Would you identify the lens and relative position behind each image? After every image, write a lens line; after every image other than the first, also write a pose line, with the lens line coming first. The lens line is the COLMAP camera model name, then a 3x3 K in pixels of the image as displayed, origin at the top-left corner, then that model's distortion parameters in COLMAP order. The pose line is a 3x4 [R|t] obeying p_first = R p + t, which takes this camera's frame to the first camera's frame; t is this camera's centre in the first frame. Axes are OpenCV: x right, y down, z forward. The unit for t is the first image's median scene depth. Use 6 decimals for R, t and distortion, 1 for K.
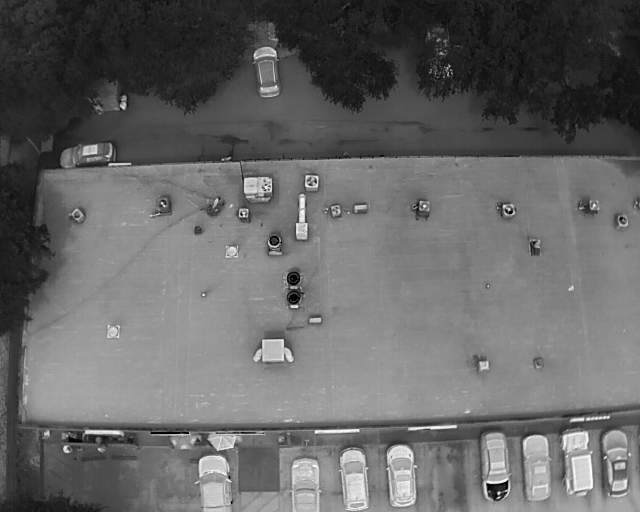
lens RADIAL K [[758.1, 0, 320.0], [0, 758.1, 256.0], [0, 0, 1]] dist [-0.345933, 0.088369]
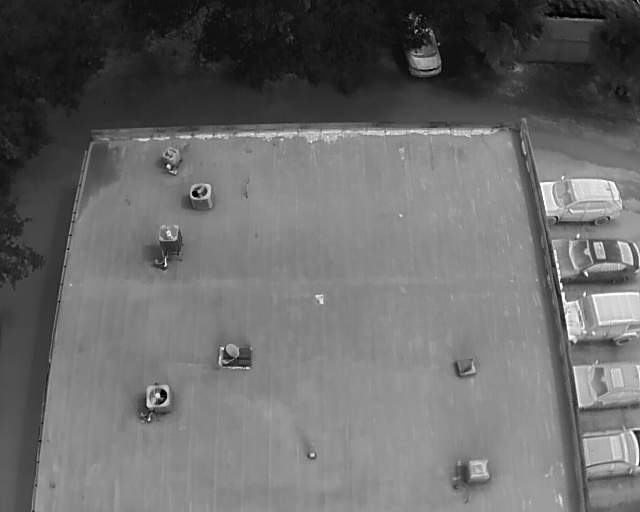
lens RADIAL K [[763.8, 0, 320.0], [0, 763.8, 256.0], [0, 0, 1]] dist [-0.344494, 0.069112]
pose [[0.013365, -0.855775, 0.517175, 0.079932], [0.949702, 0.172702, 0.261229, -0.105676], [-0.312871, 0.487671, 0.815039, 0.515338]]
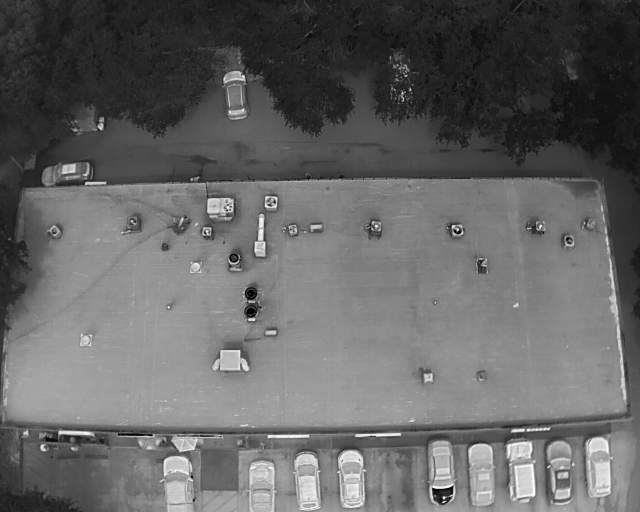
lens RADIAL K [[758.1, 0, 320.0], [0, 758.1, 256.0], [0, 0, 1]] dist [-0.345933, 0.088369]
pose [[0.999944, 0.009825, -0.003844, 0.063809], [-0.009823, 0.999952, 0.000555, -0.024189], [0.003850, -0.000517, 0.999992, -0.068209]]
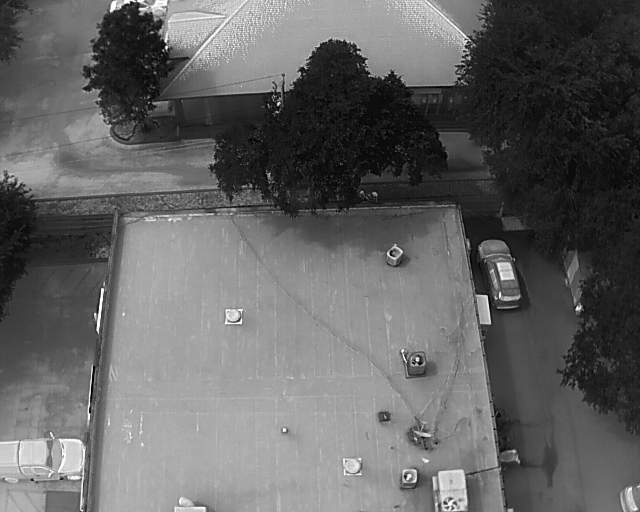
lens RADIAL K [[763.8, 0, 320.0], [0, 763.8, 256.0], [0, 0, 1]] dist [-0.344494, 0.069112]
pose [[0.013089, 0.832936, -0.553214, 0.091336], [-0.945436, 0.190437, 0.264358, -0.187607], [0.325546, 0.519568, 0.789980, 0.372926]]
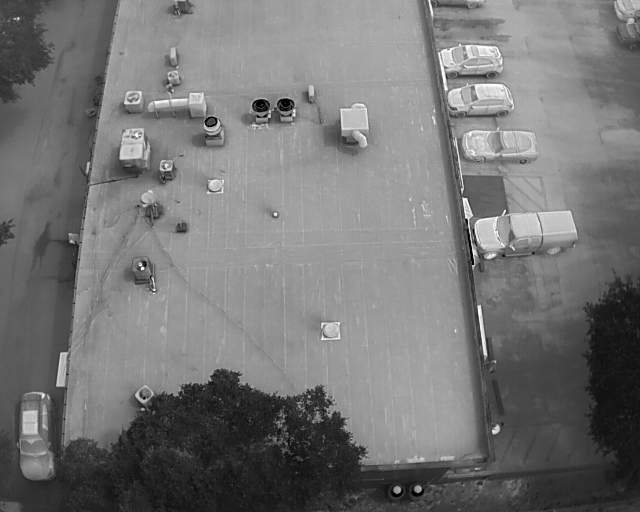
lens RADIAL K [[758.1, 0, 320.0], [0, 758.1, 256.0], [0, 0, 1]] dist [-0.345933, 0.088369]
pose [[-0.011282, -0.887718, 0.460250, -0.519112], [0.949286, 0.135126, 0.283897, -0.108918], [-0.314212, 0.440112, 0.841173, 0.373067]]
